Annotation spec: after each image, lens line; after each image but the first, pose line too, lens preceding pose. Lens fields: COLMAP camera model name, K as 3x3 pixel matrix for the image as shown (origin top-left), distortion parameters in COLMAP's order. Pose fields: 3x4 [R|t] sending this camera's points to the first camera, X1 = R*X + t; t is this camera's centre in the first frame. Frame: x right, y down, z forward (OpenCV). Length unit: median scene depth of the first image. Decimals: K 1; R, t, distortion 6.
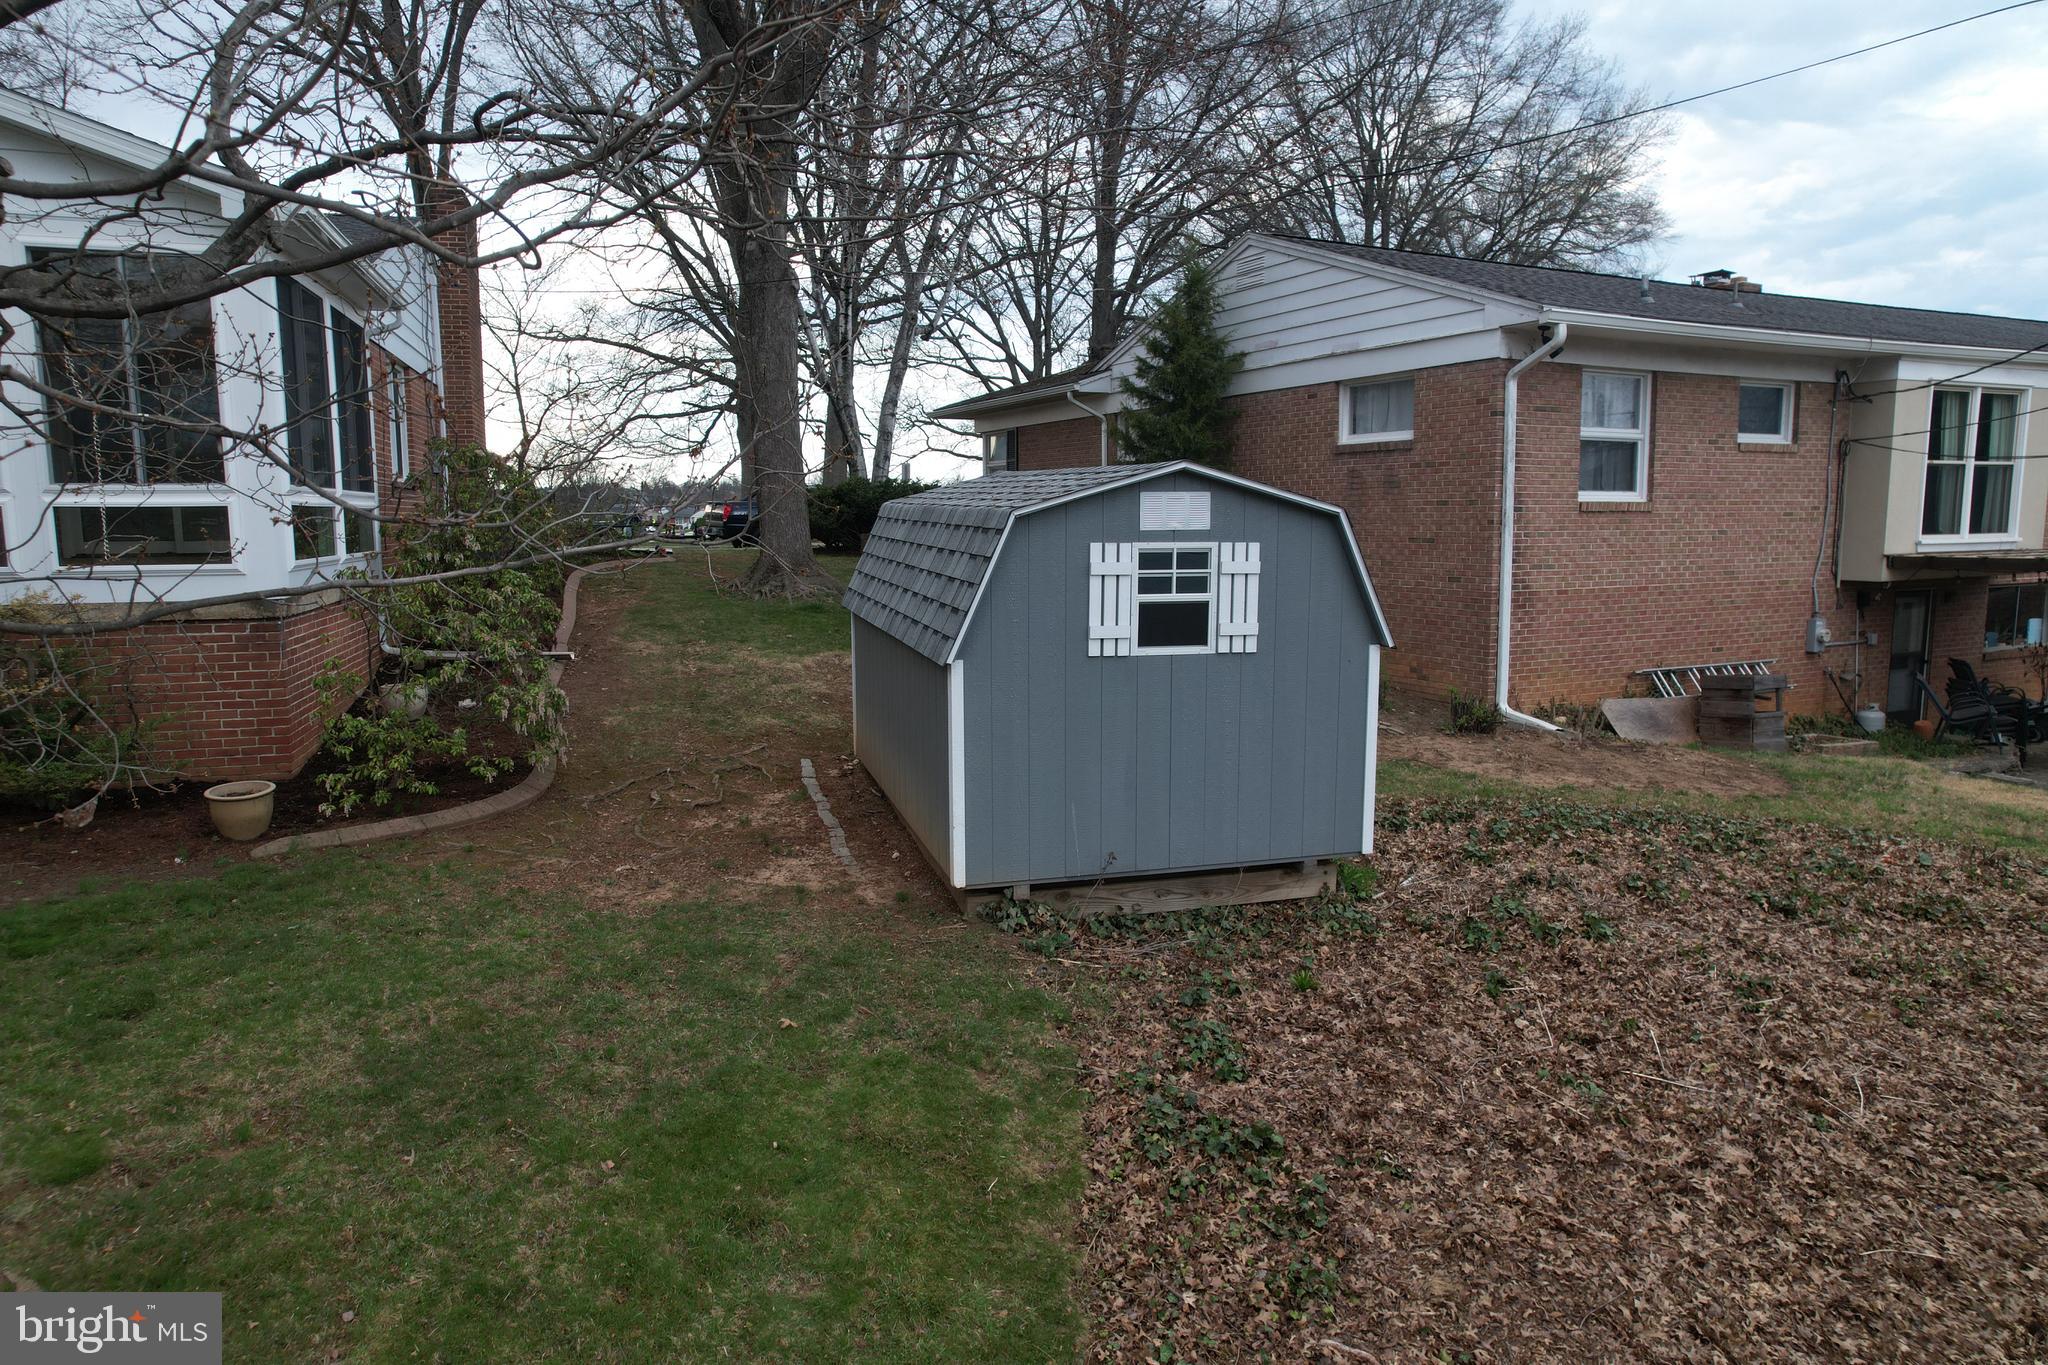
lens RADIAL K [[1323.6, 0, 1017.0], [0, 1323.6, 662.4], [0, 0, 1]] dist [-0.033855, 0.026508]
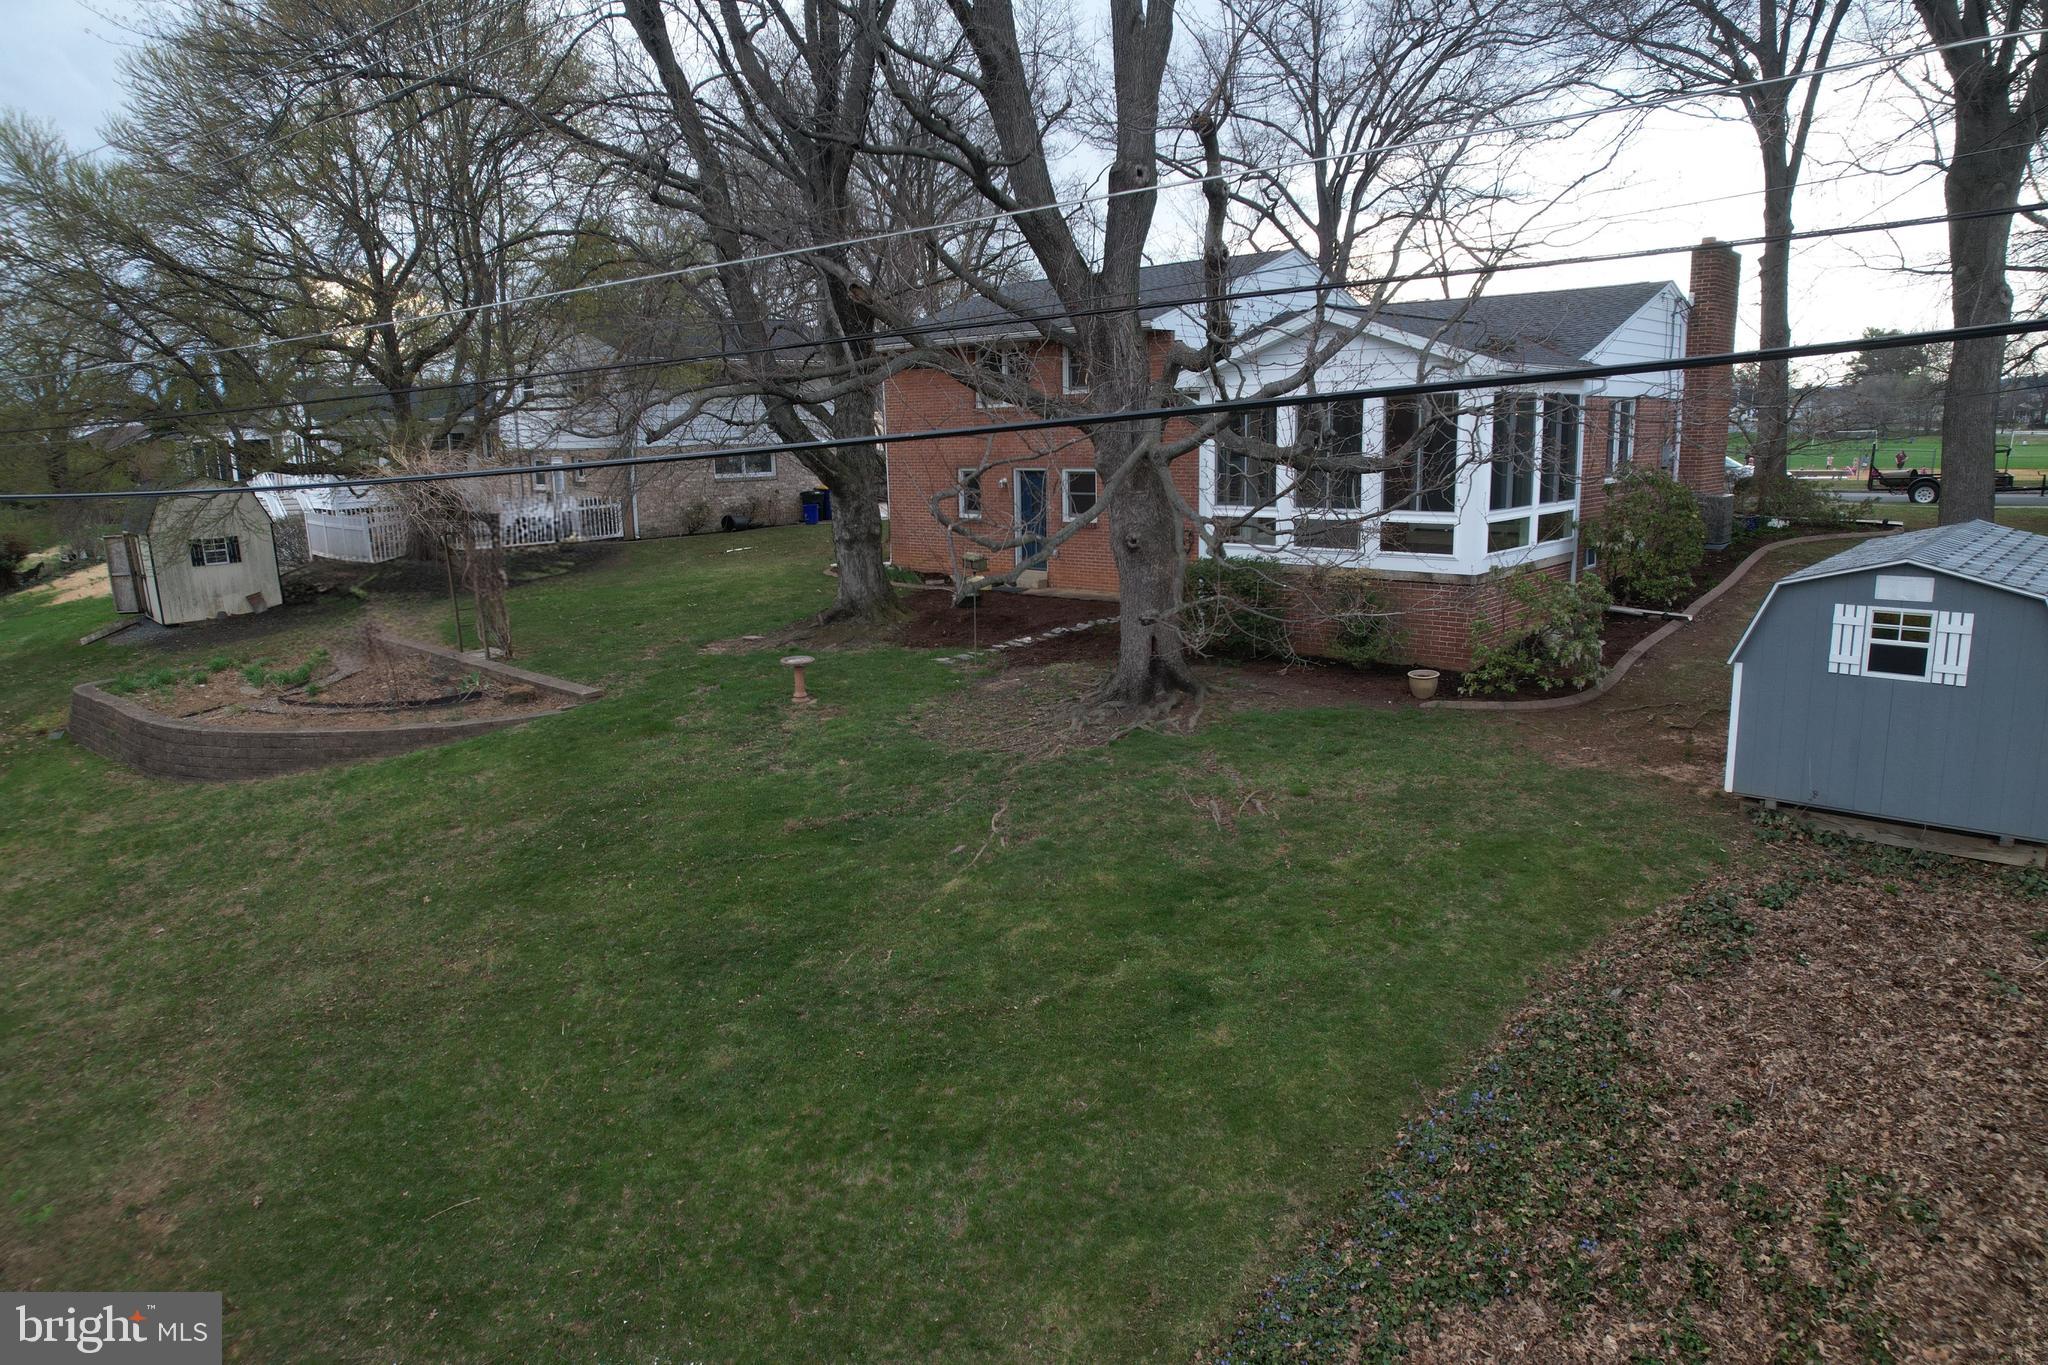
lens RADIAL K [[1323.6, 0, 1010.9], [0, 1323.6, 681.7], [0, 0, 1]] dist [-0.033855, 0.026508]
pose [[0.533334, 0.157147, -0.831180, 0.856017], [-0.077207, 0.987534, 0.137168, -0.135976], [0.842374, -0.008983, 0.538818, -0.717659]]
